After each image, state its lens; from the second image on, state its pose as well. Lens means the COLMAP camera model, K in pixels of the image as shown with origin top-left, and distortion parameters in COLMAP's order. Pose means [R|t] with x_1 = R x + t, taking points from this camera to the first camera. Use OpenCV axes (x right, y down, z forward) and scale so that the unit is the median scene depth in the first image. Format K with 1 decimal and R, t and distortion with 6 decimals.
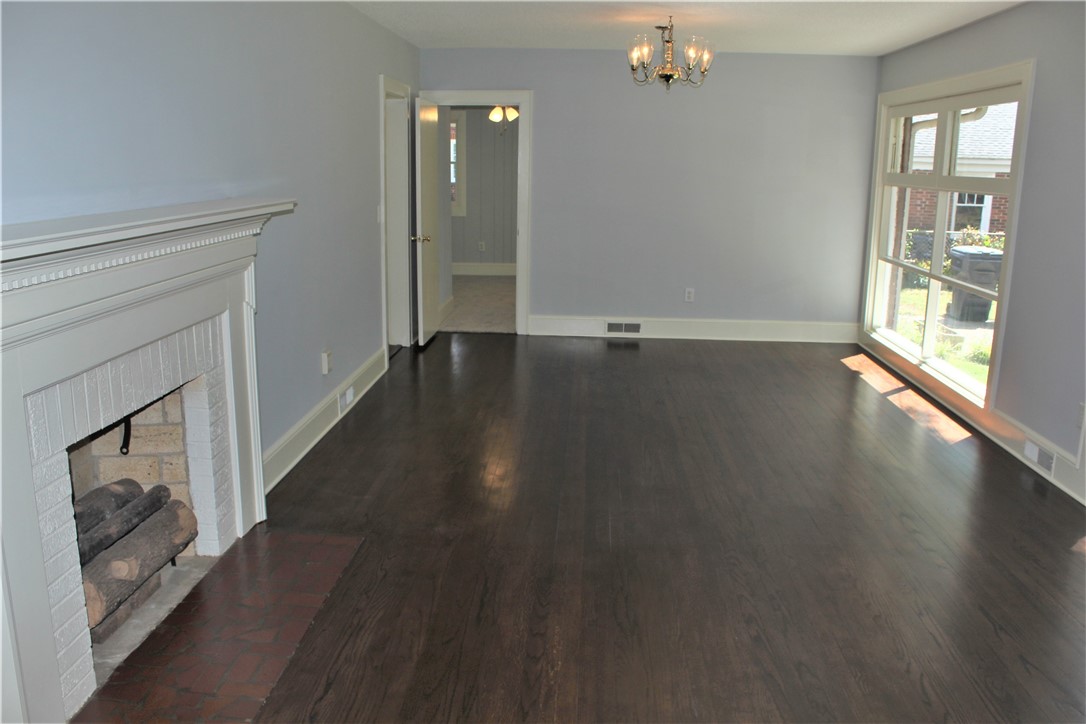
lens RADIAL K [[910.5, 0, 538.2], [0, 910.5, 358.1], [0, 0, 1]] dist [-0.152022, 0.143419]
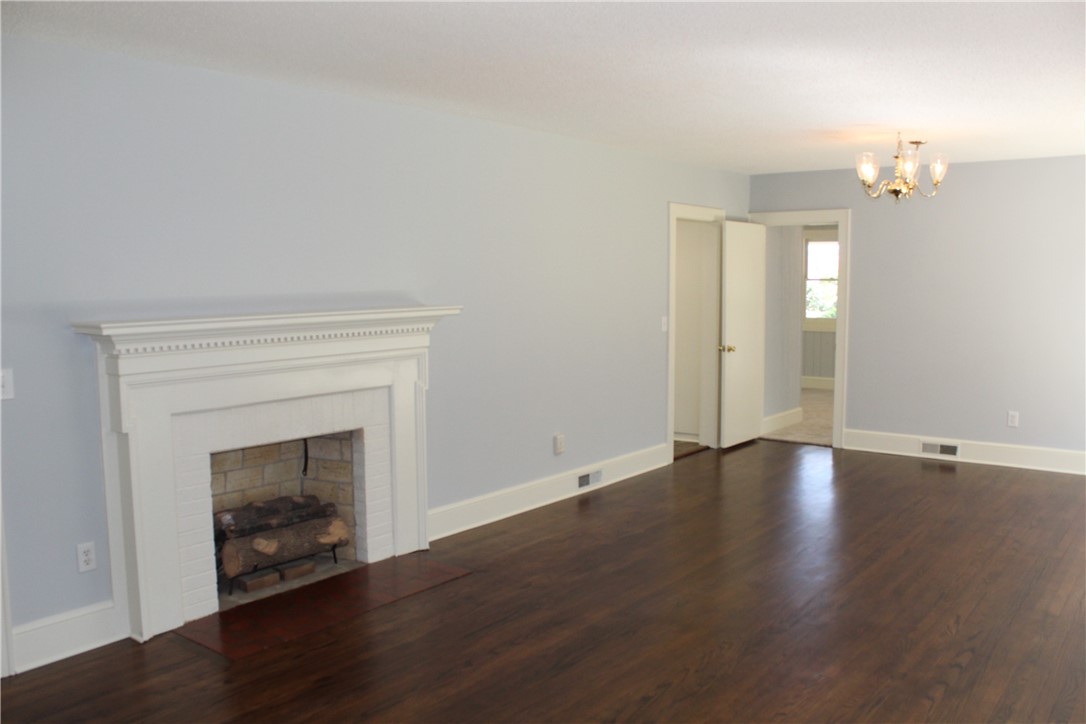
lens RADIAL K [[910.5, 0, 538.2], [0, 910.5, 358.1], [0, 0, 1]] dist [-0.152022, 0.143419]
pose [[0.824454, 0.033052, -0.564963, 0.383589], [-0.106485, 0.989522, -0.097504, 0.011291], [0.555820, 0.140547, 0.819335, -0.015774]]
